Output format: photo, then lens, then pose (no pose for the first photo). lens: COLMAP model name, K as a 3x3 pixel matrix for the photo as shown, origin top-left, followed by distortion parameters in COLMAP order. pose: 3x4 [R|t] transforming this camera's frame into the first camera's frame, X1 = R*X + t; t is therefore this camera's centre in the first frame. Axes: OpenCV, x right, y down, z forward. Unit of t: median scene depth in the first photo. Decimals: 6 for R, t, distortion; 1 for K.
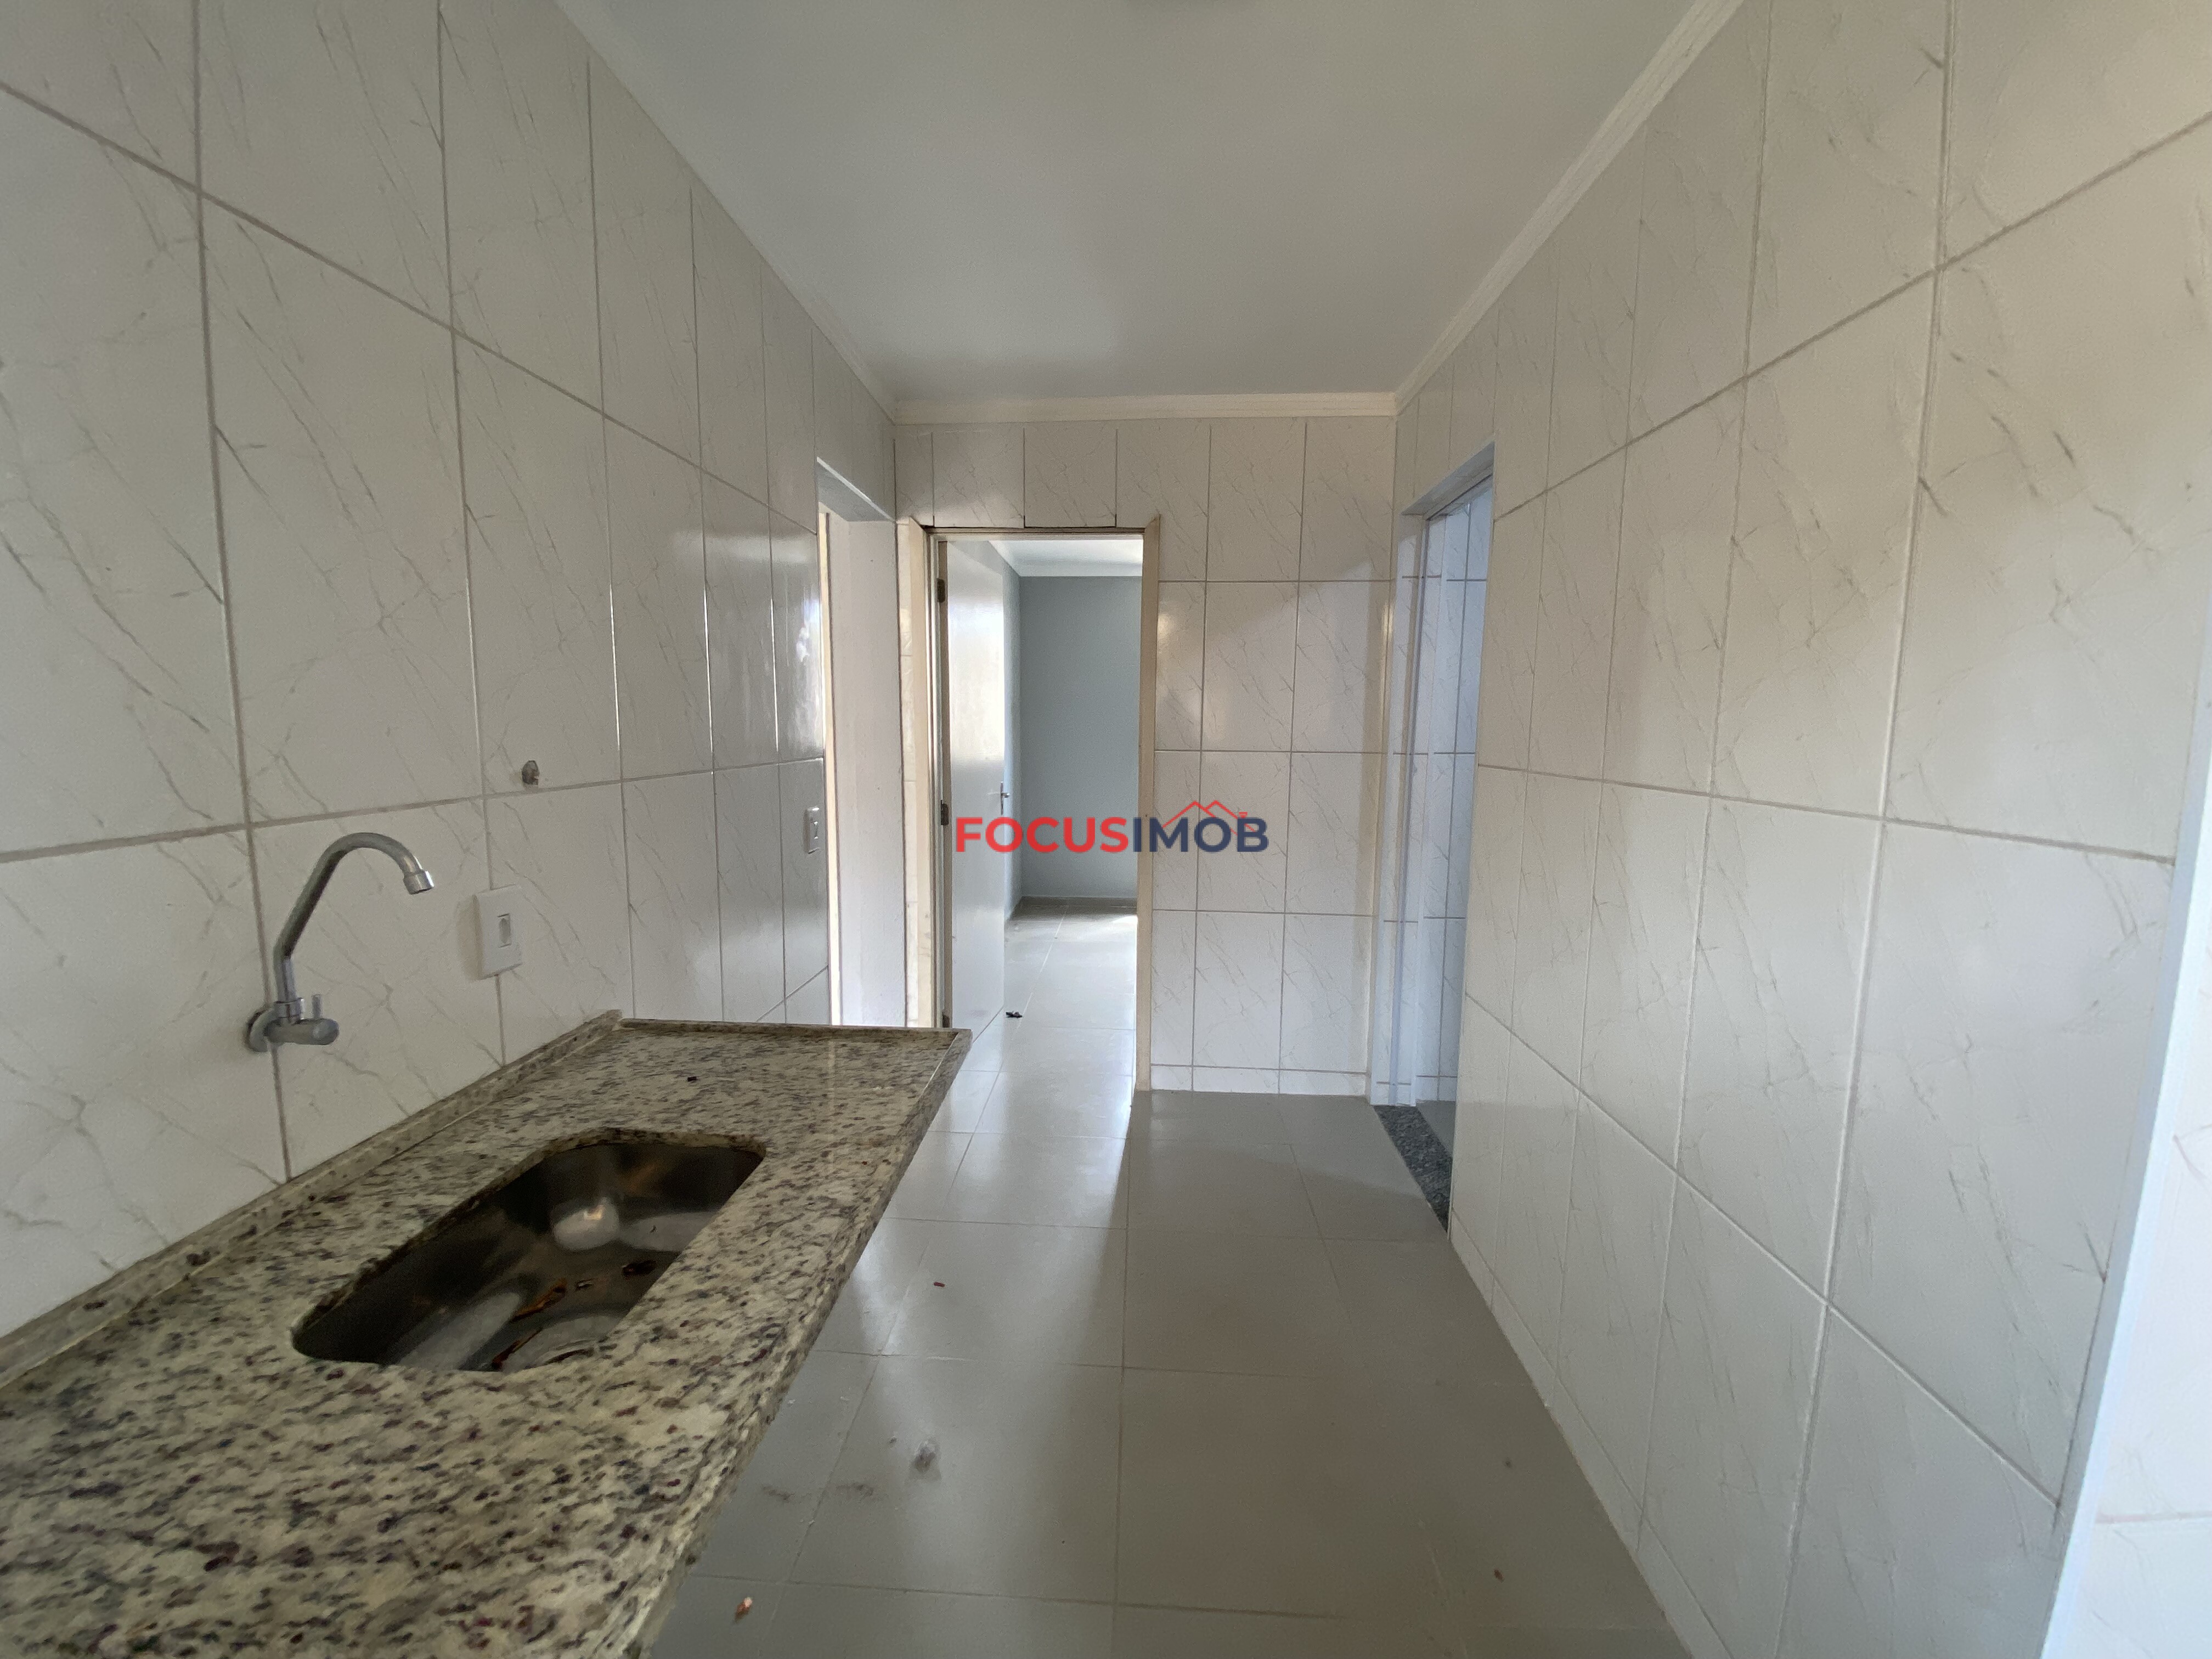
lens RADIAL K [[892.7, 0, 1099.5], [0, 892.7, 828.4], [0, 0, 1]] dist [-0.013706, -0.001283]
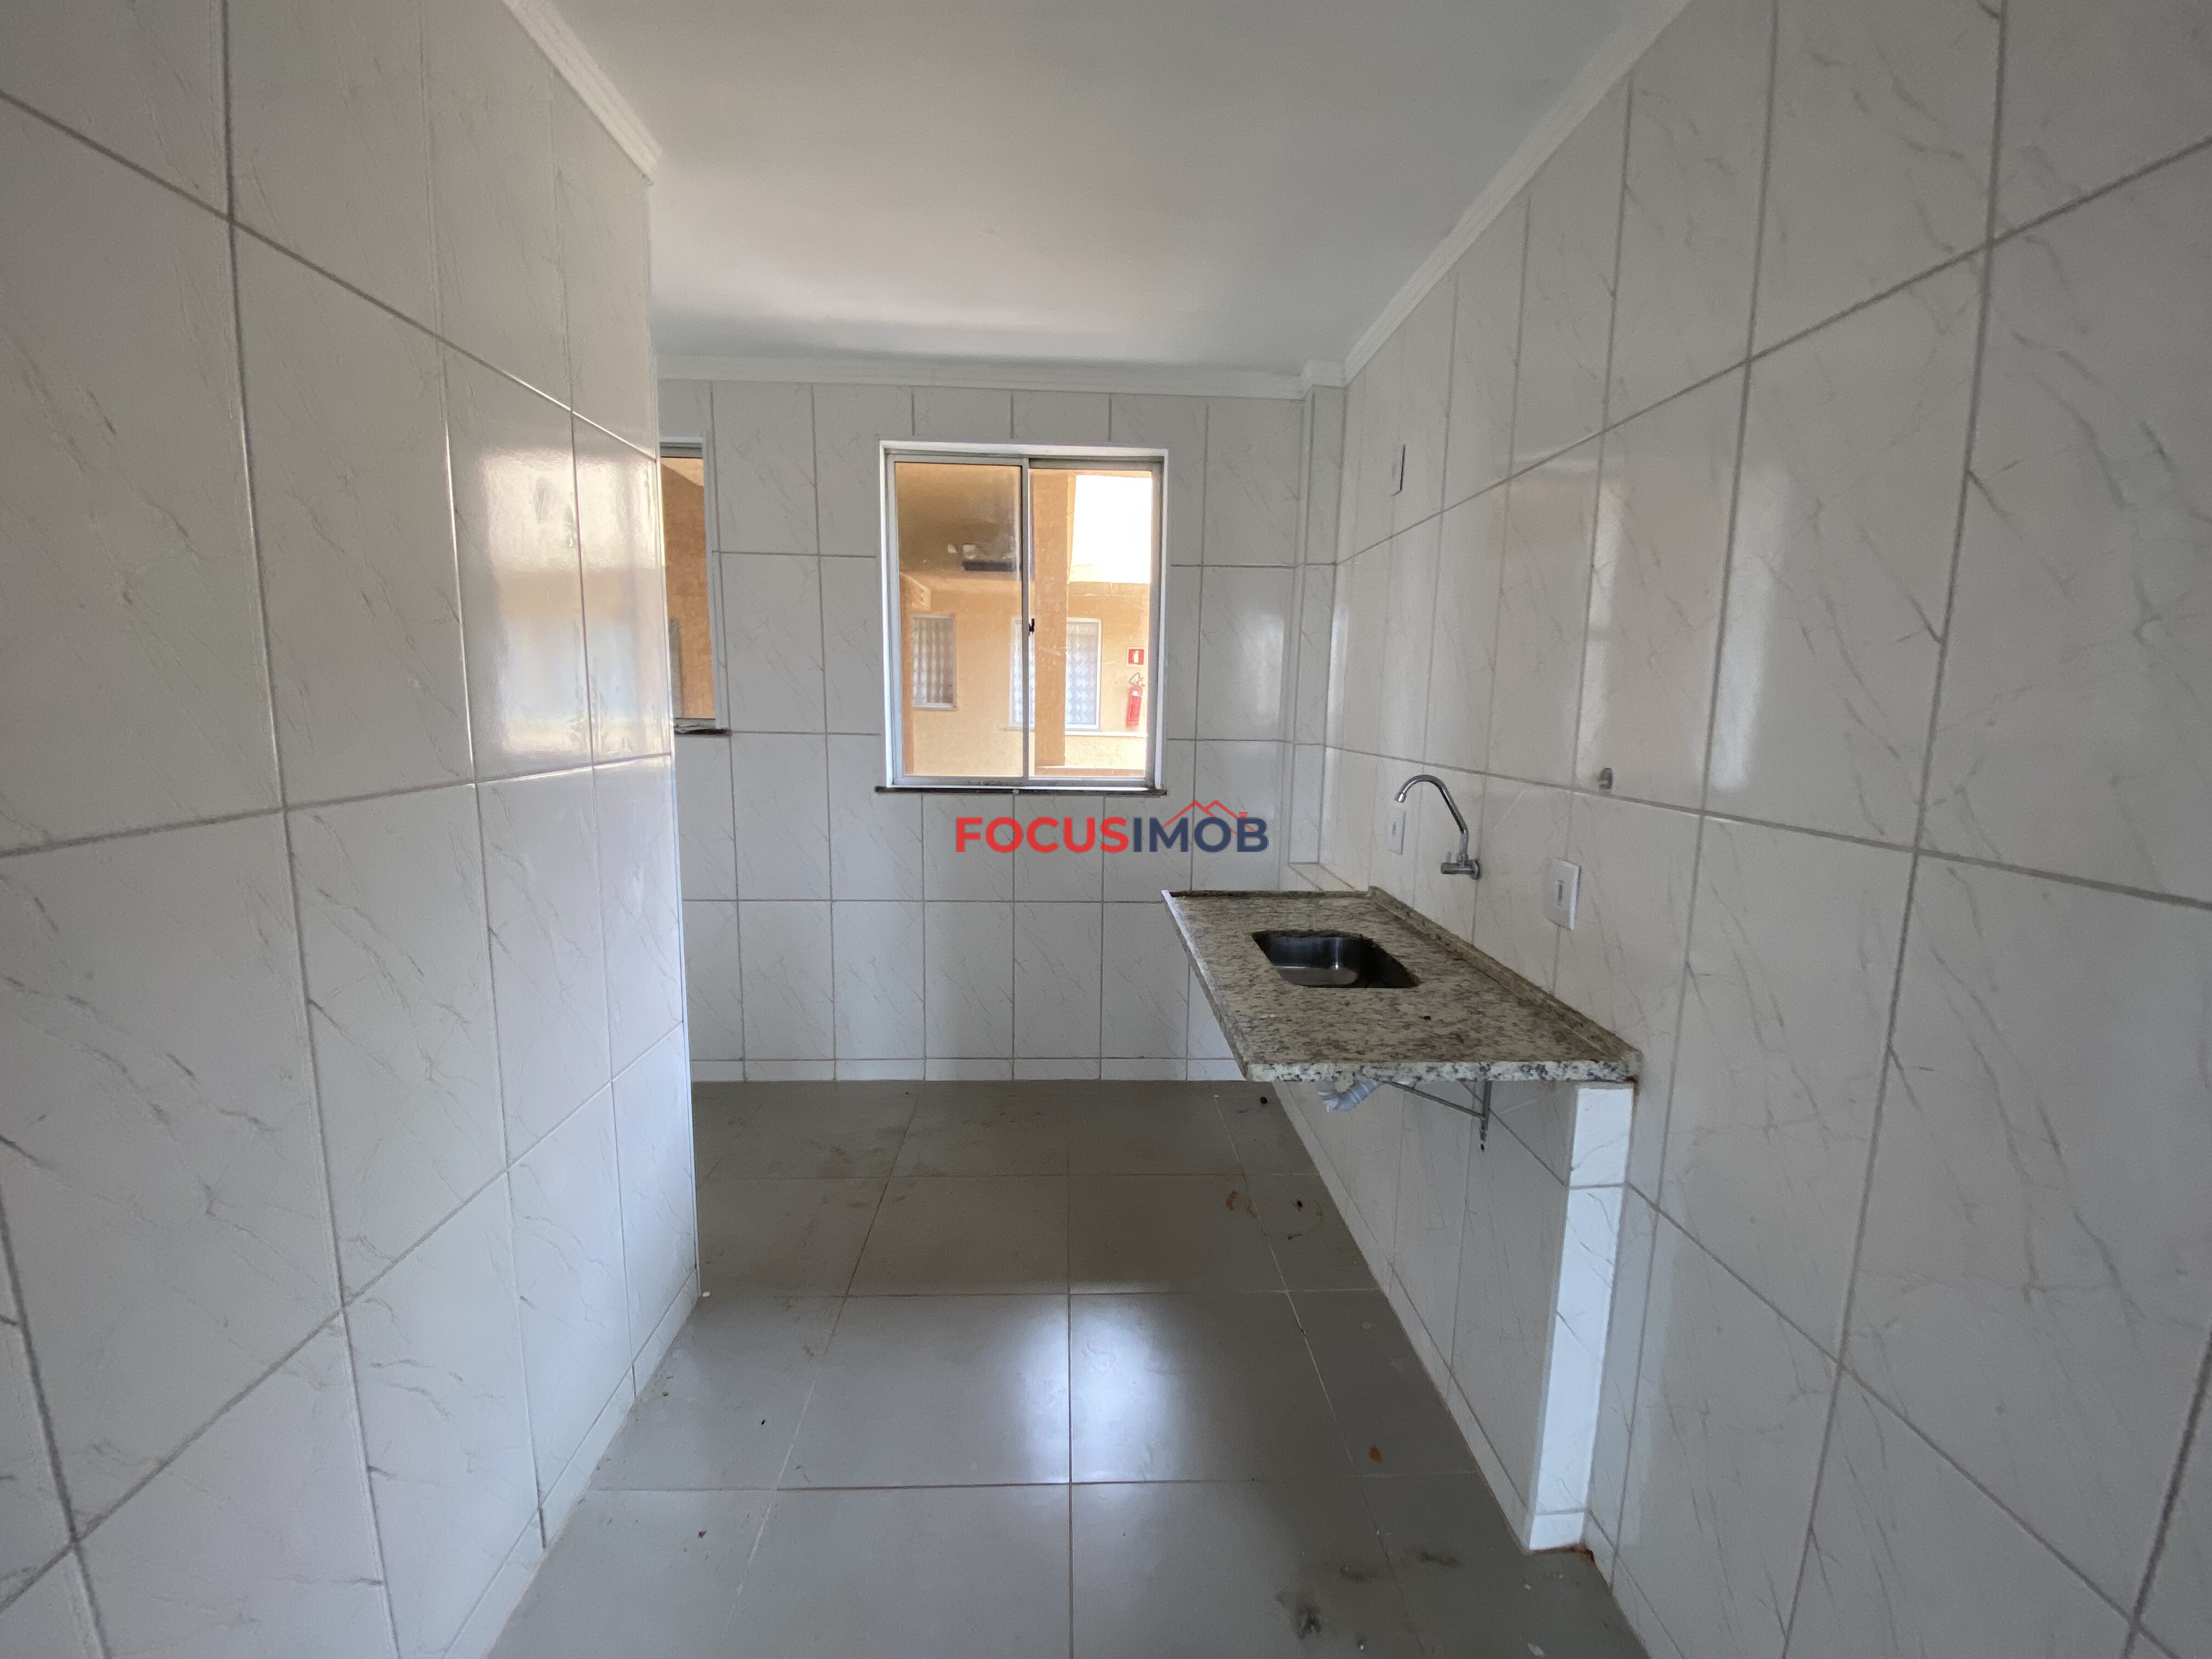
lens RADIAL K [[892.7, 0, 1106.1], [0, 892.7, 828.9], [0, 0, 1]] dist [-0.013706, -0.001283]
pose [[-0.994732, -0.013306, -0.101639, 0.115745], [-0.039799, 0.963885, 0.263327, -0.288456], [0.094465, 0.265985, -0.959337, 2.154674]]
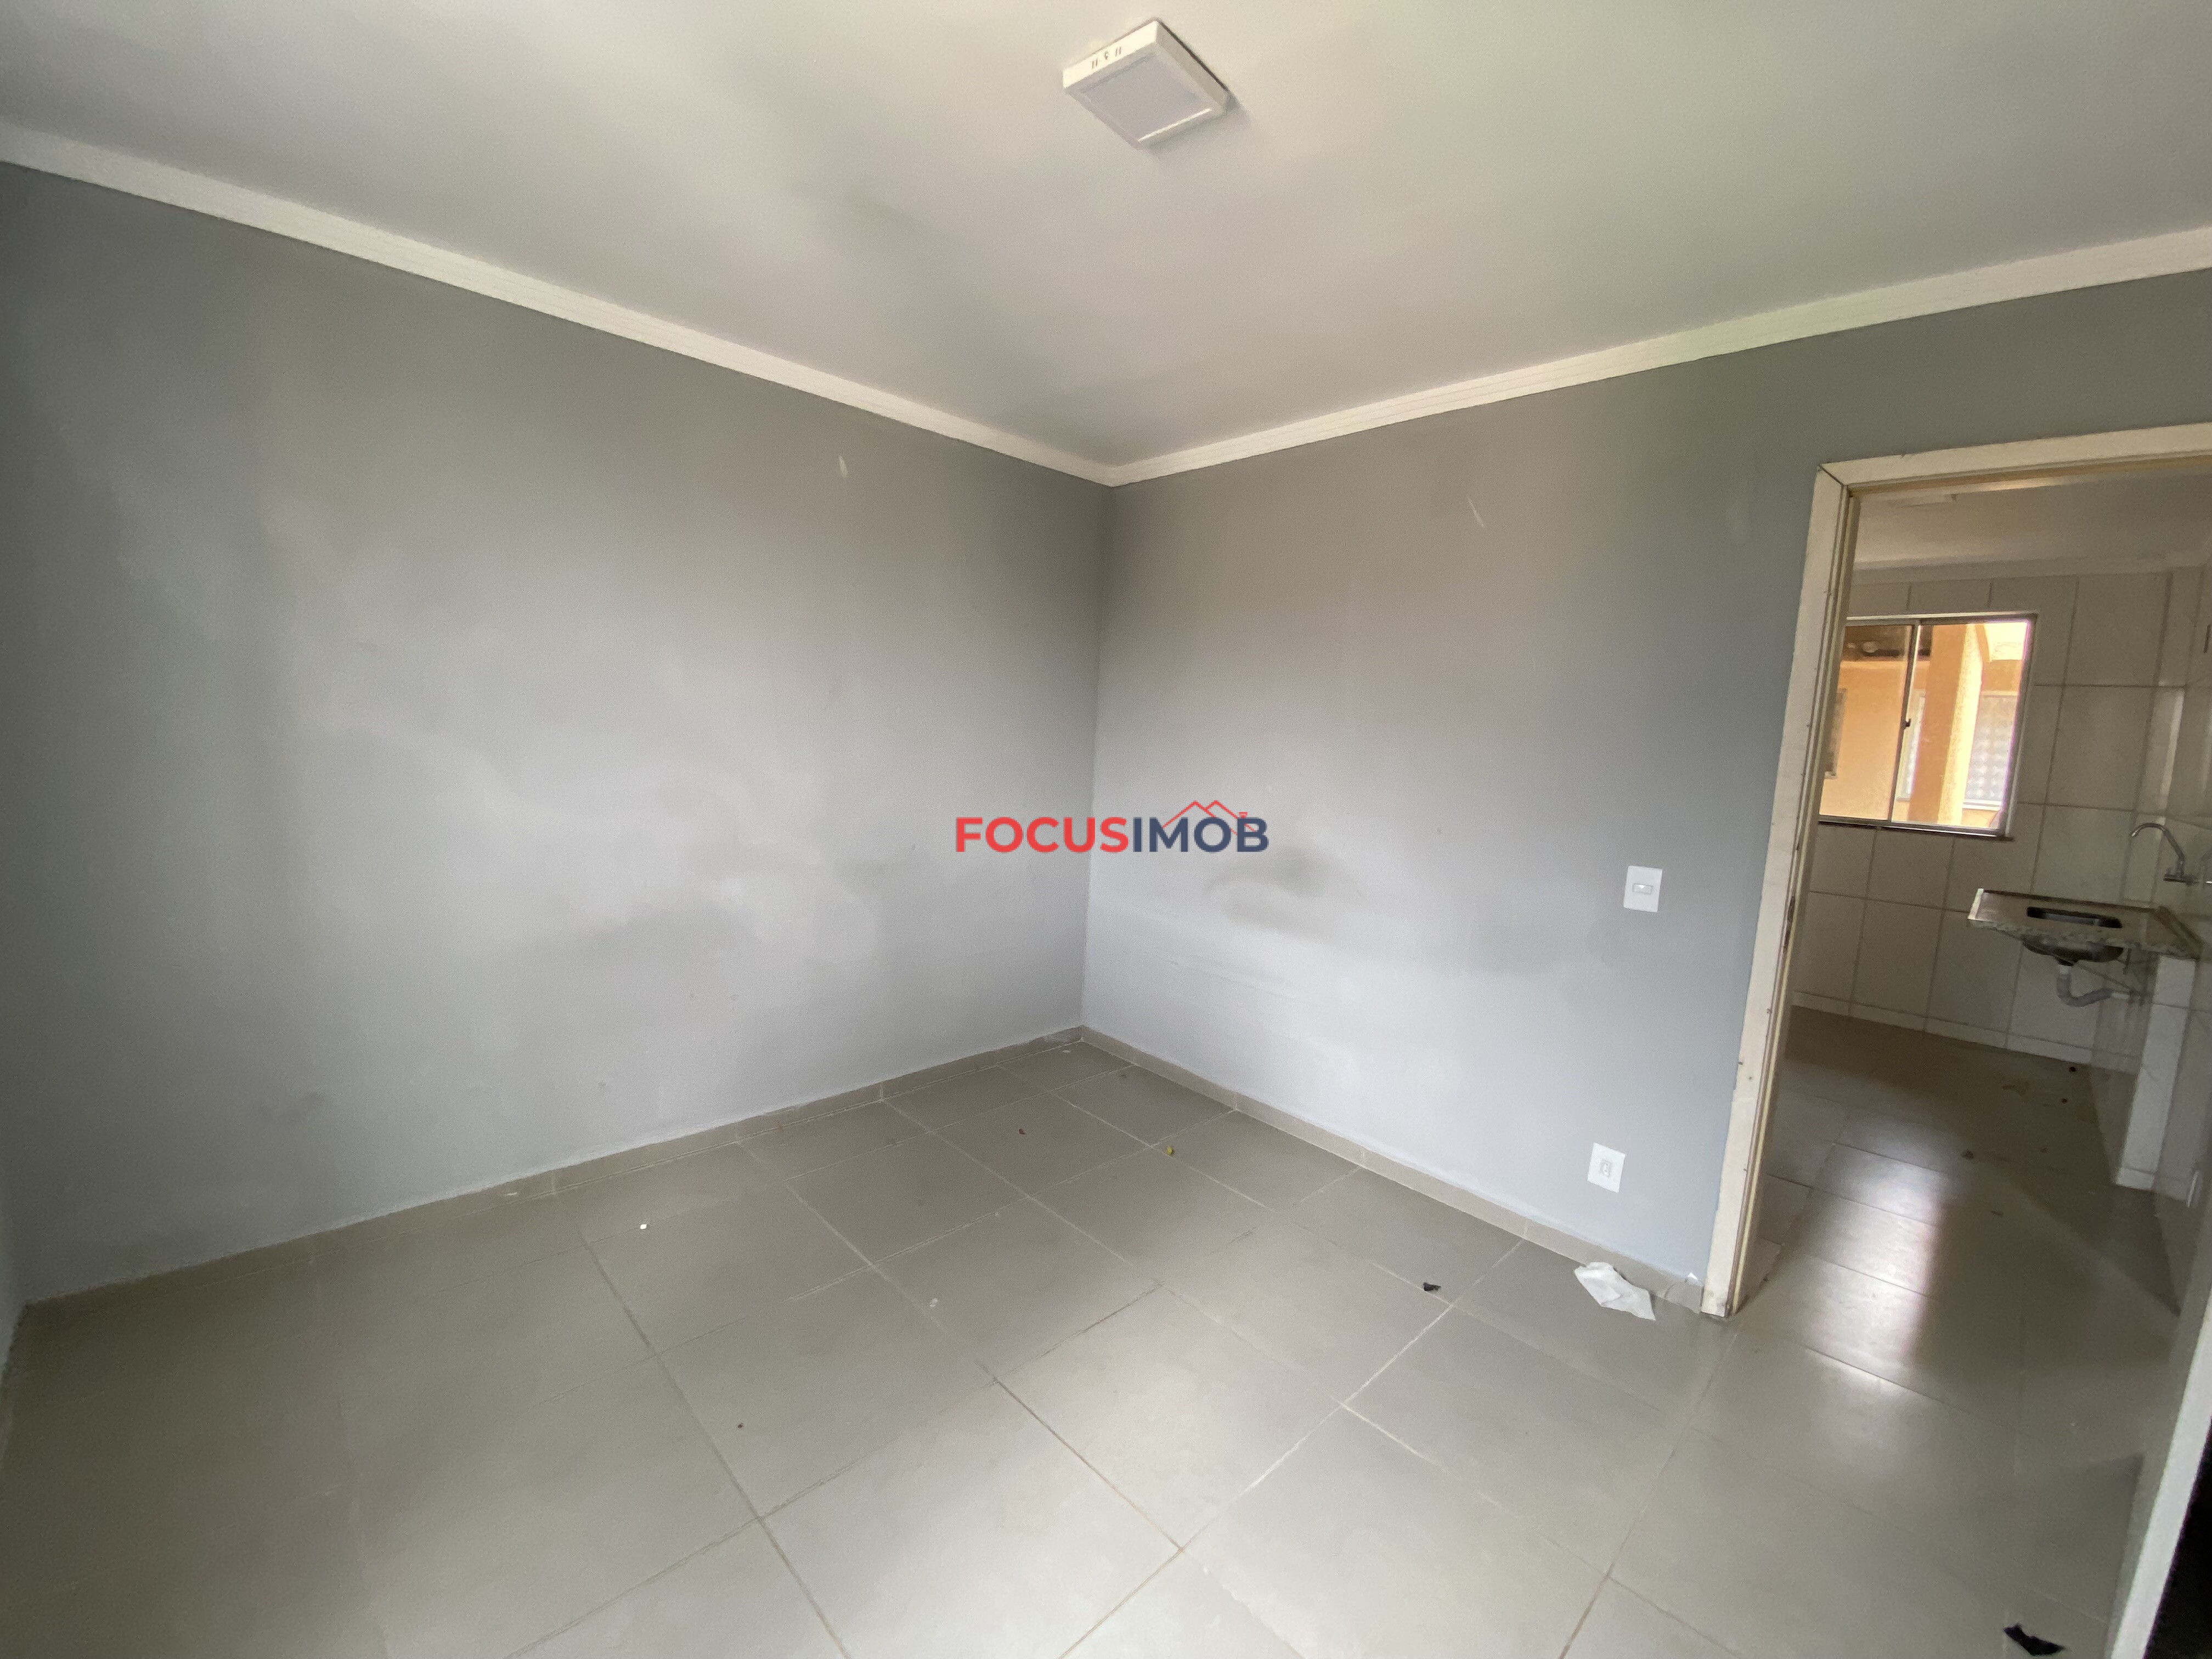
lens RADIAL K [[892.7, 0, 1118.4], [0, 892.7, 829.0], [0, 0, 1]] dist [-0.013706, -0.001283]
pose [[-0.734485, -0.129299, 0.666193, -0.042540], [0.026288, 0.975523, 0.218319, -0.719573], [-0.678115, 0.177865, -0.713108, 5.259398]]
